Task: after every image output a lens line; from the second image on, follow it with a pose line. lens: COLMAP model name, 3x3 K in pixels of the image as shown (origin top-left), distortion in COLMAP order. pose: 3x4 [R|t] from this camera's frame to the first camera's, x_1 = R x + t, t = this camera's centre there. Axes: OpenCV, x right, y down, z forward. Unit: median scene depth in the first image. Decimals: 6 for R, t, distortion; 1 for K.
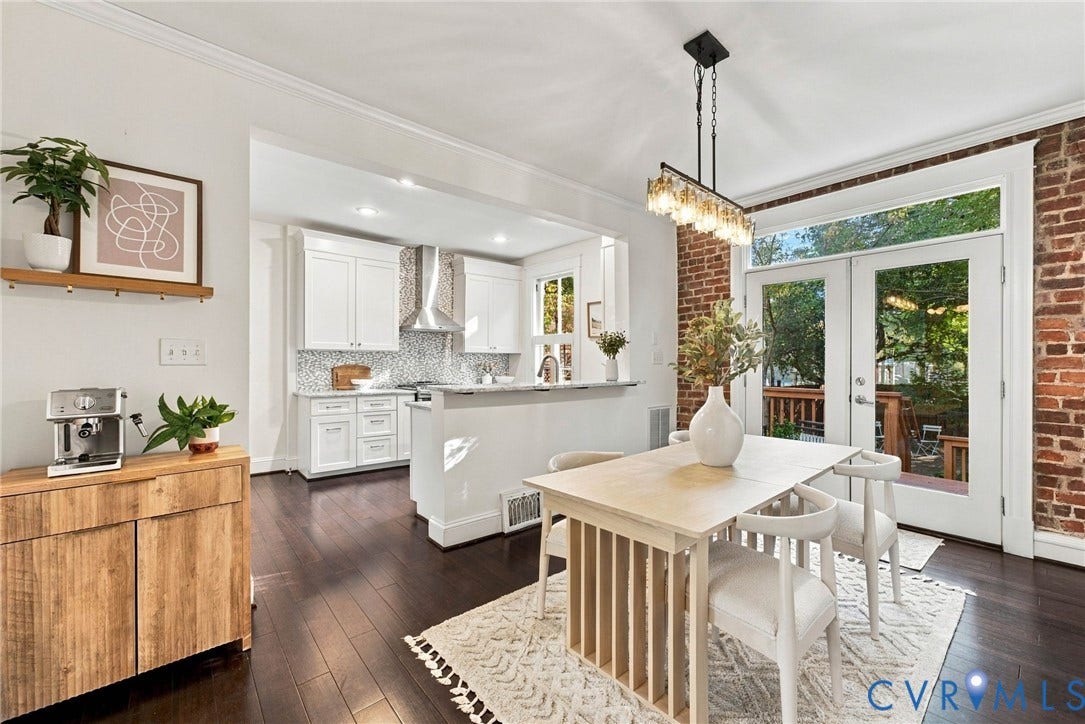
lens RADIAL K [[441.1, 0, 542.5], [0, 441.1, 362.0], [0, 0, 1]] dist [-0.040750, 0.035606]
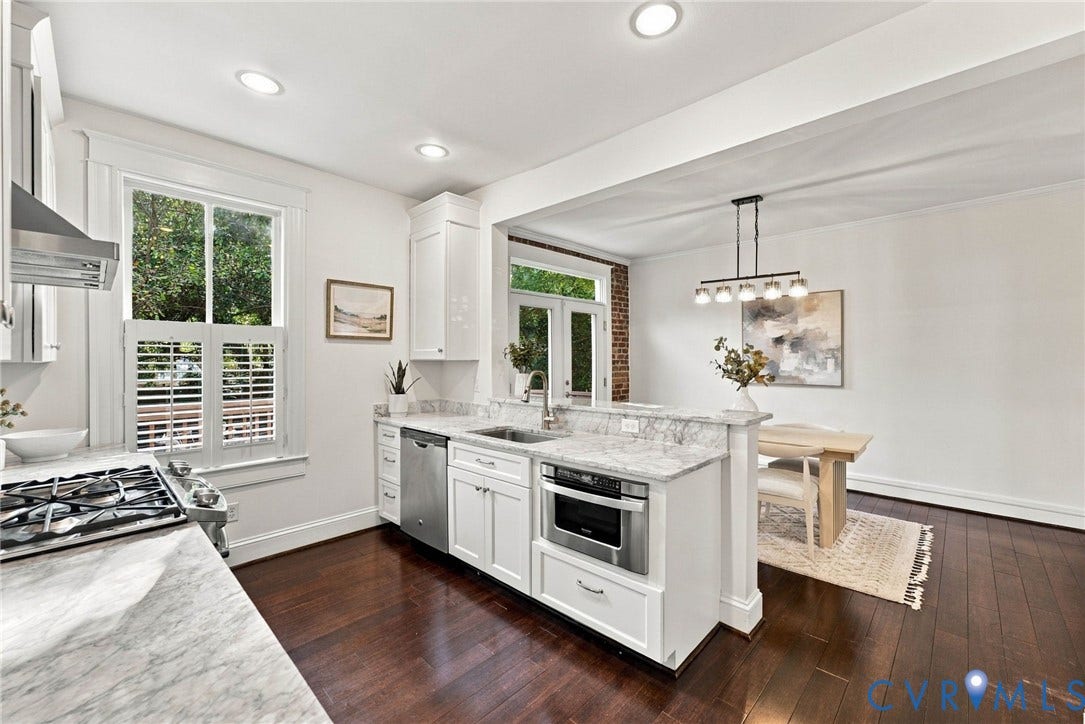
lens RADIAL K [[460.1, 0, 540.4], [0, 460.1, 357.9], [0, 0, 1]] dist [-0.043408, 0.028992]
pose [[-0.087147, 0.003000, 0.996191, -0.581818], [0.004854, 0.999985, -0.002587, -0.025901], [-0.996184, 0.004610, -0.087160, 0.828176]]
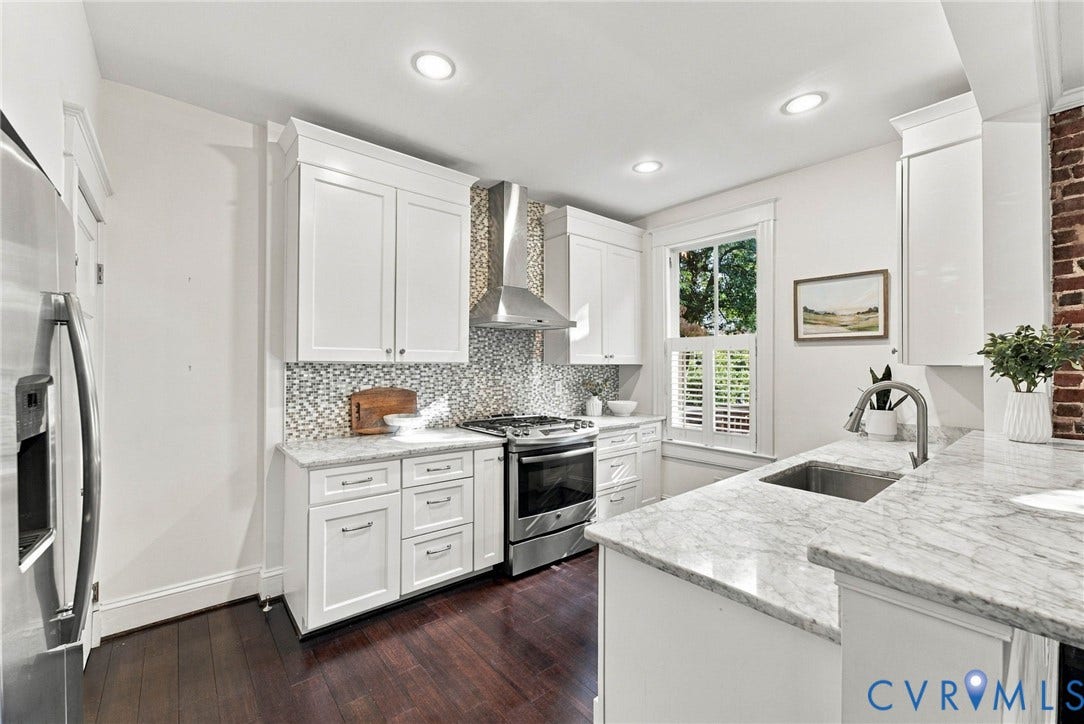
lens RADIAL K [[440.7, 0, 542.0], [0, 440.7, 362.0], [0, 0, 1]] dist [-0.040750, 0.035606]
pose [[0.999978, 0.002947, -0.005996, -0.240520], [-0.002993, 0.999966, -0.007715, -0.023794], [0.005973, 0.007733, 0.999952, 0.461105]]
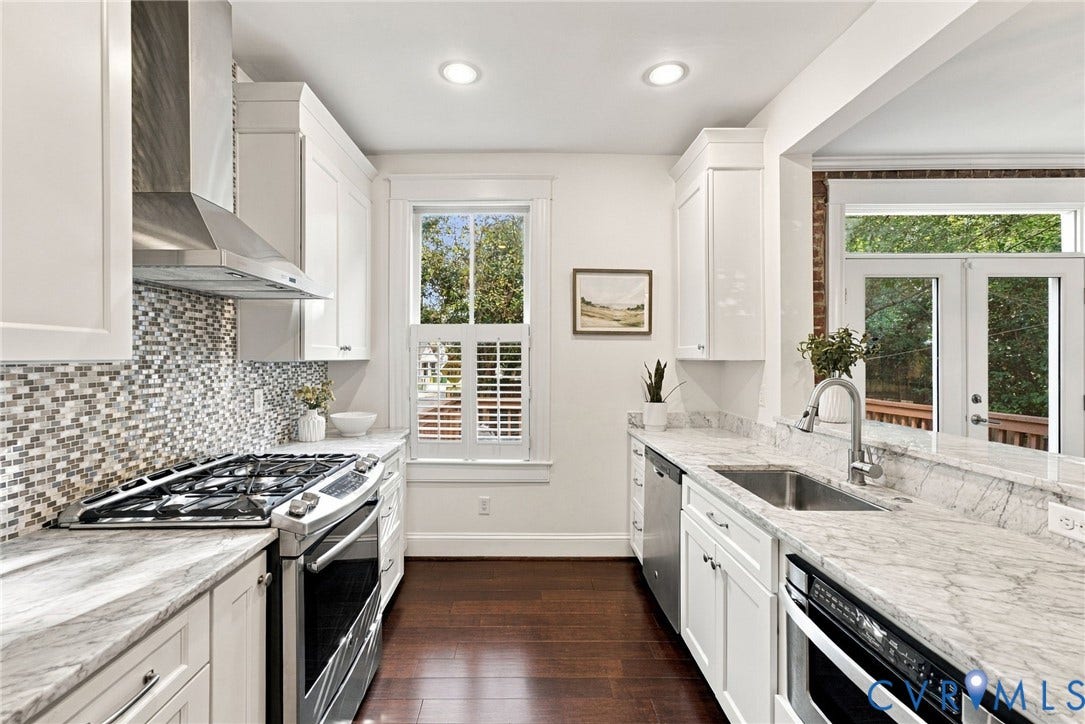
lens RADIAL K [[460.1, 0, 540.4], [0, 460.1, 357.9], [0, 0, 1]] dist [-0.043408, 0.028992]
pose [[0.655761, -0.001553, 0.754967, -0.373067], [0.002251, 0.999997, 0.000101, -0.027937], [-0.754965, 0.001633, 0.655763, 0.715289]]
